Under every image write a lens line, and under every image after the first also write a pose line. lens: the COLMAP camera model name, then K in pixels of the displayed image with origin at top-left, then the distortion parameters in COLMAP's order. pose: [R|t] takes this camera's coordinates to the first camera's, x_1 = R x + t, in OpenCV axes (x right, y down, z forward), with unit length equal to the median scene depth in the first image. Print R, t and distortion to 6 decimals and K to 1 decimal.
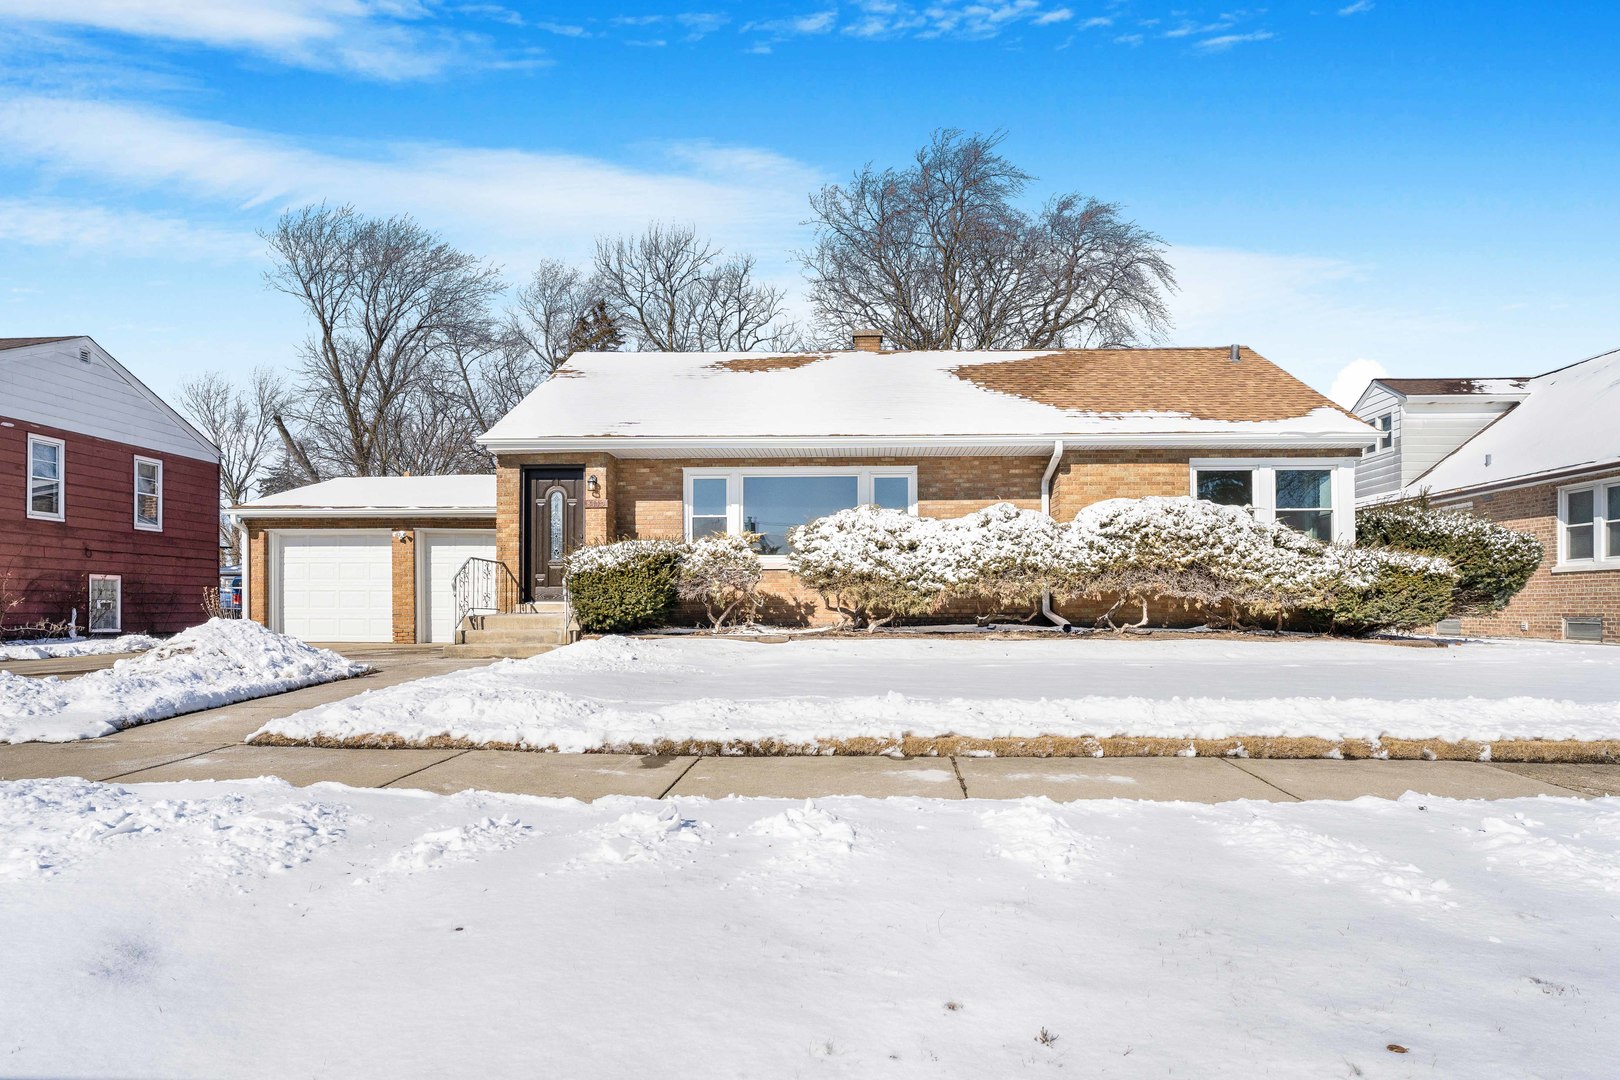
lens RADIAL K [[945.8, 0, 813.9], [0, 945.8, 623.6], [0, 0, 1]] dist [-0.033619, 0.001463]
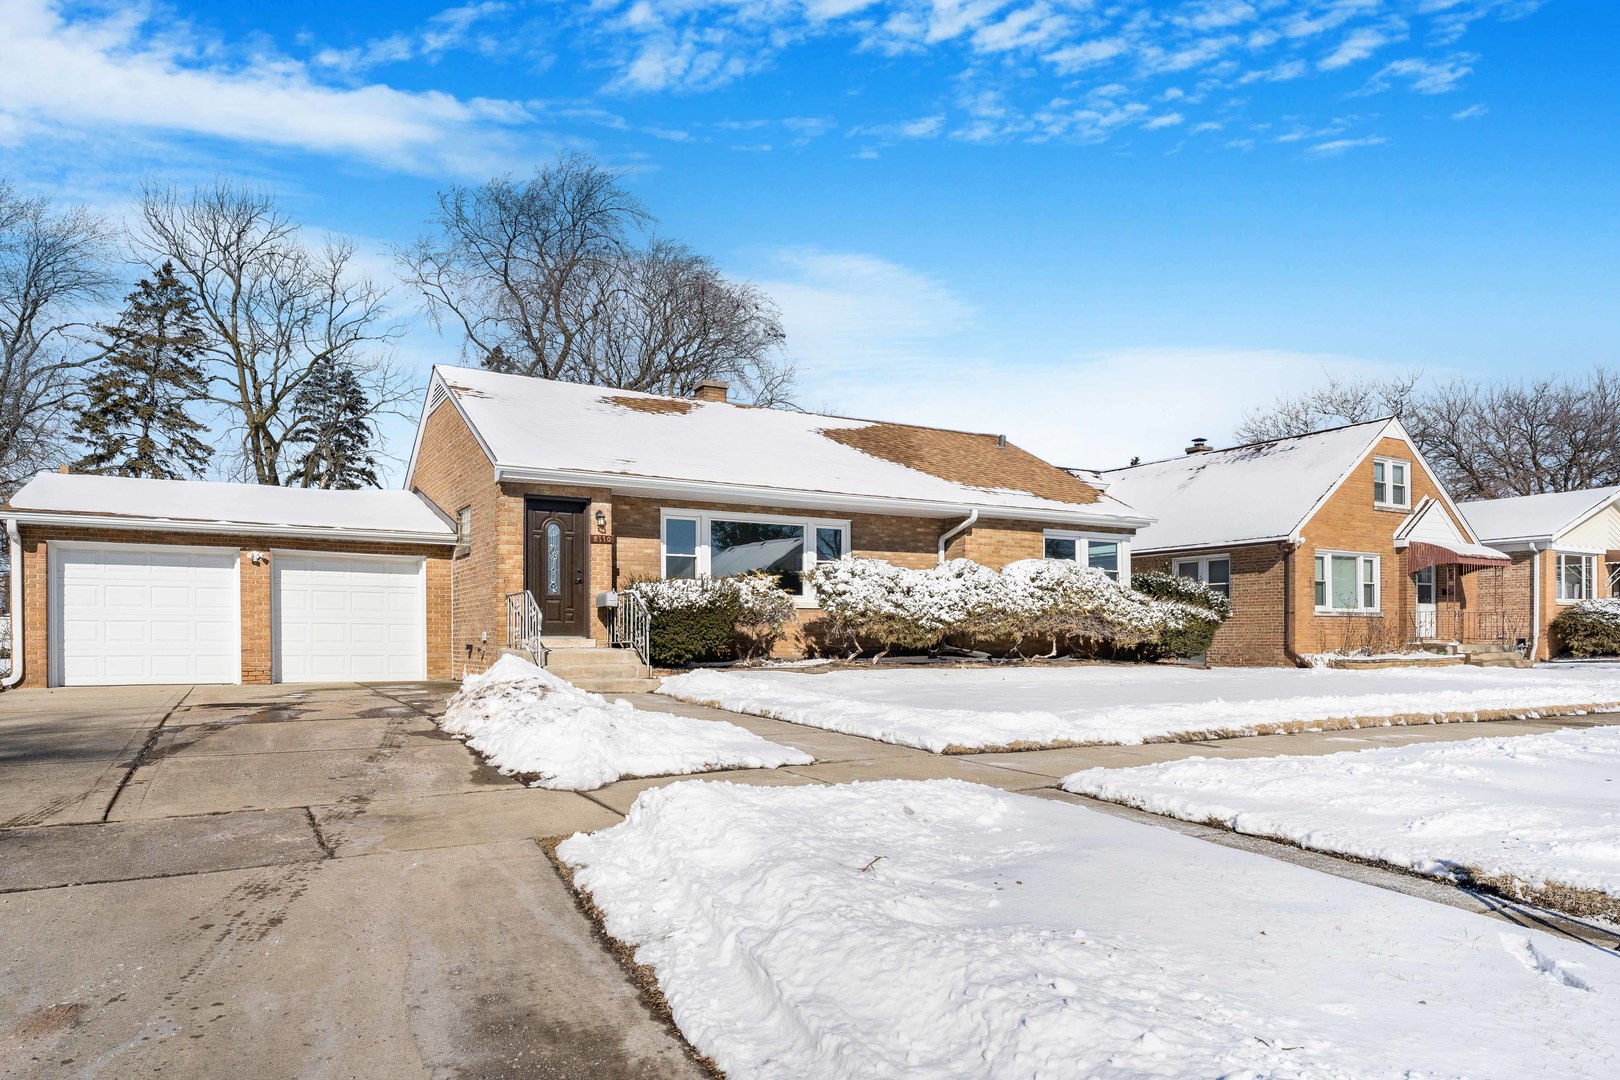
lens RADIAL K [[1002.3, 0, 785.4], [0, 1002.3, 663.6], [0, 0, 1]] dist [-0.022549, 0.000247]
pose [[0.857612, -0.010951, 0.514181, -0.610994], [0.008353, 0.999938, 0.007365, -0.000620], [-0.514229, -0.002022, 0.857650, -0.014005]]
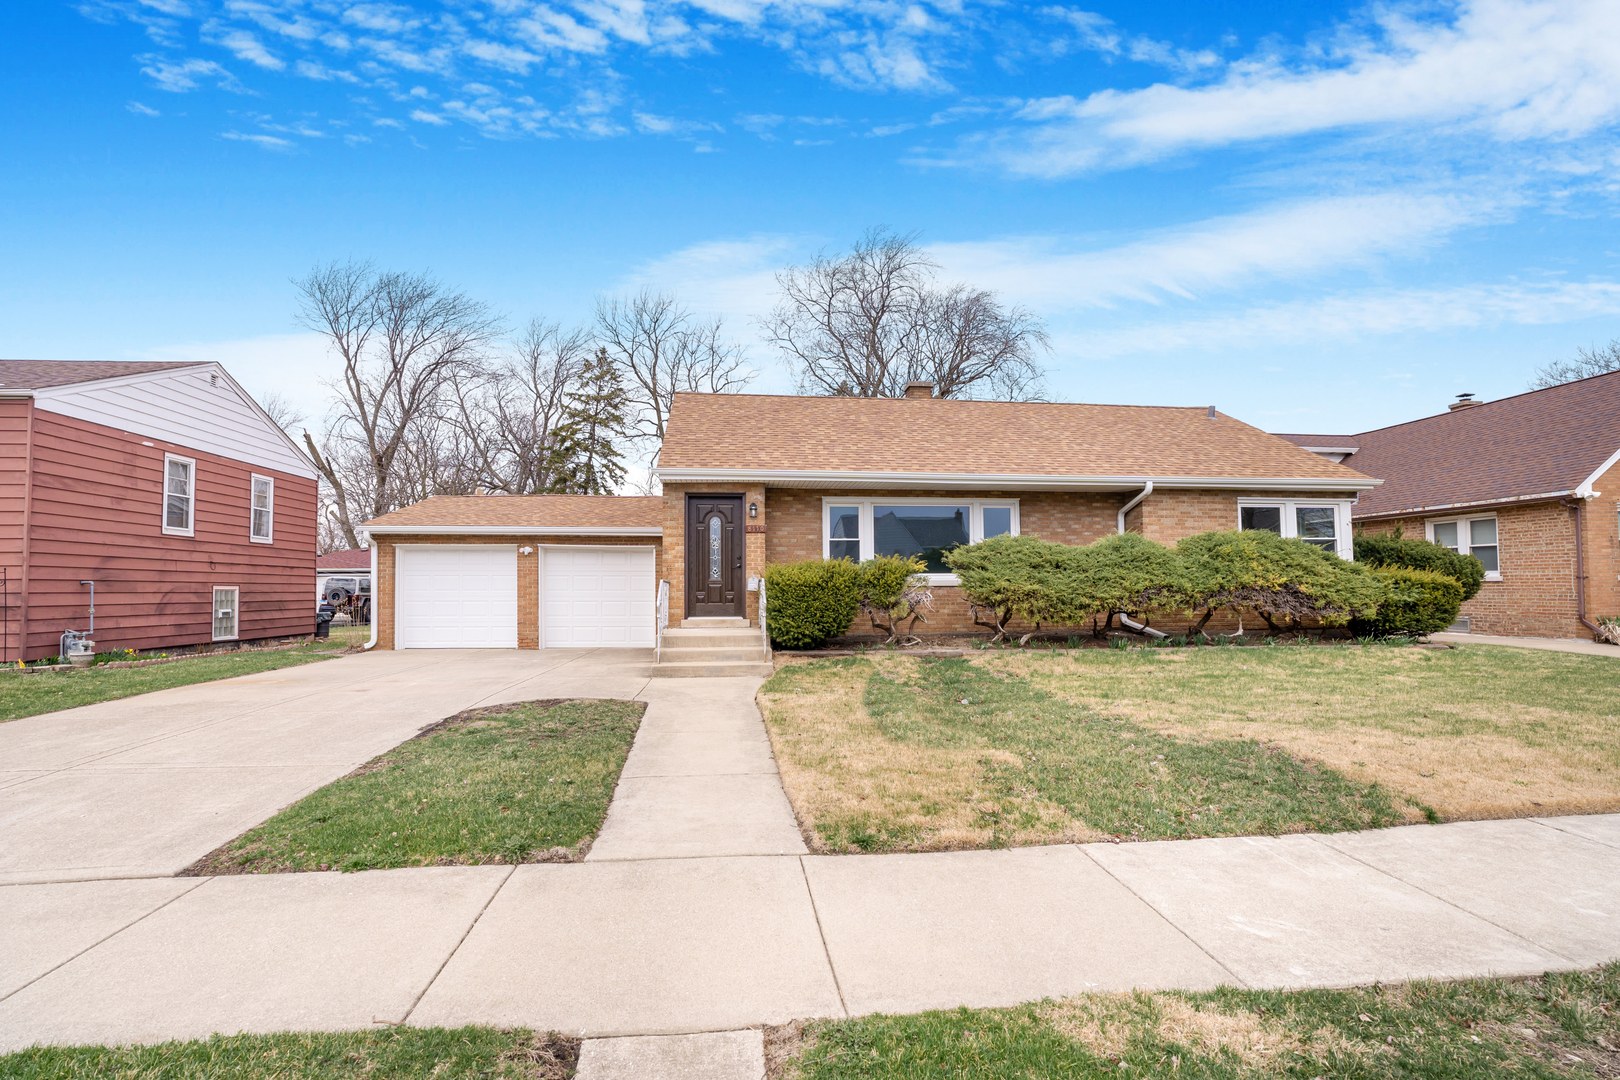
lens RADIAL K [[742.4, 0, 811.0], [0, 742.4, 569.5], [0, 0, 1]] dist [-0.069498, 0.024377]
pose [[0.989153, -0.000274, 0.146887, -0.294484], [0.007107, 0.998916, -0.046001, -0.037944], [-0.146715, 0.046546, 0.988083, 0.127702]]
